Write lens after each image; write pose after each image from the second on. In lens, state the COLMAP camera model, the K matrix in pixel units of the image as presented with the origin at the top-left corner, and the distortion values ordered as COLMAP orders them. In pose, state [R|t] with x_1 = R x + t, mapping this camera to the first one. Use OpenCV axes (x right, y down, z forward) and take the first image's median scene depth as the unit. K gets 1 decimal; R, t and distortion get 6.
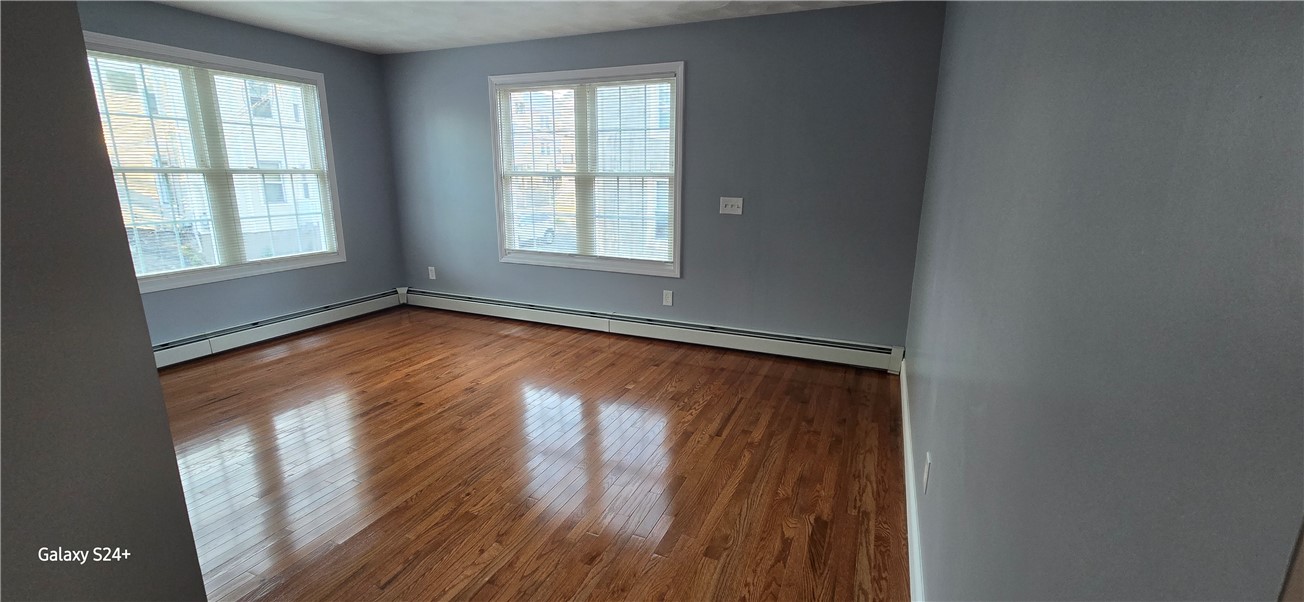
lens RADIAL K [[529.7, 0, 649.2], [0, 529.7, 302.1], [0, 0, 1]] dist [0.003673, 0.000290]
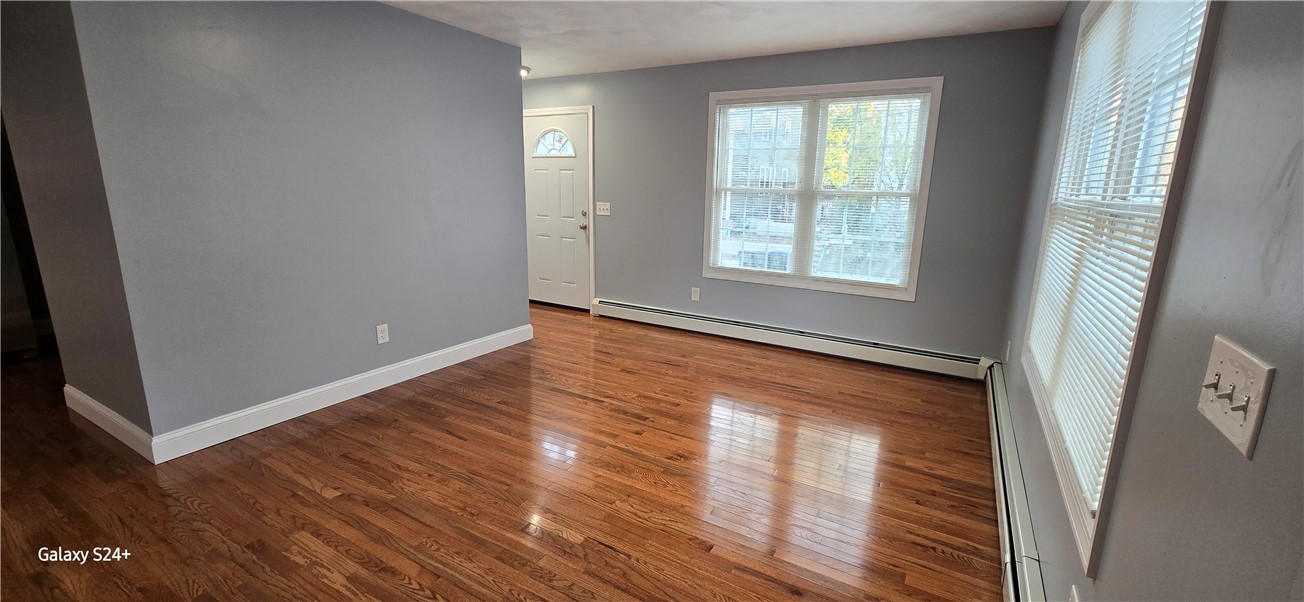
lens RADIAL K [[529.7, 0, 656.0], [0, 529.7, 304.3], [0, 0, 1]] dist [0.003673, 0.000290]
pose [[-0.114876, 0.208892, -0.971168, 0.329805], [-0.254479, 0.938828, 0.232038, -0.190278], [0.960231, 0.273797, -0.054690, 0.773783]]
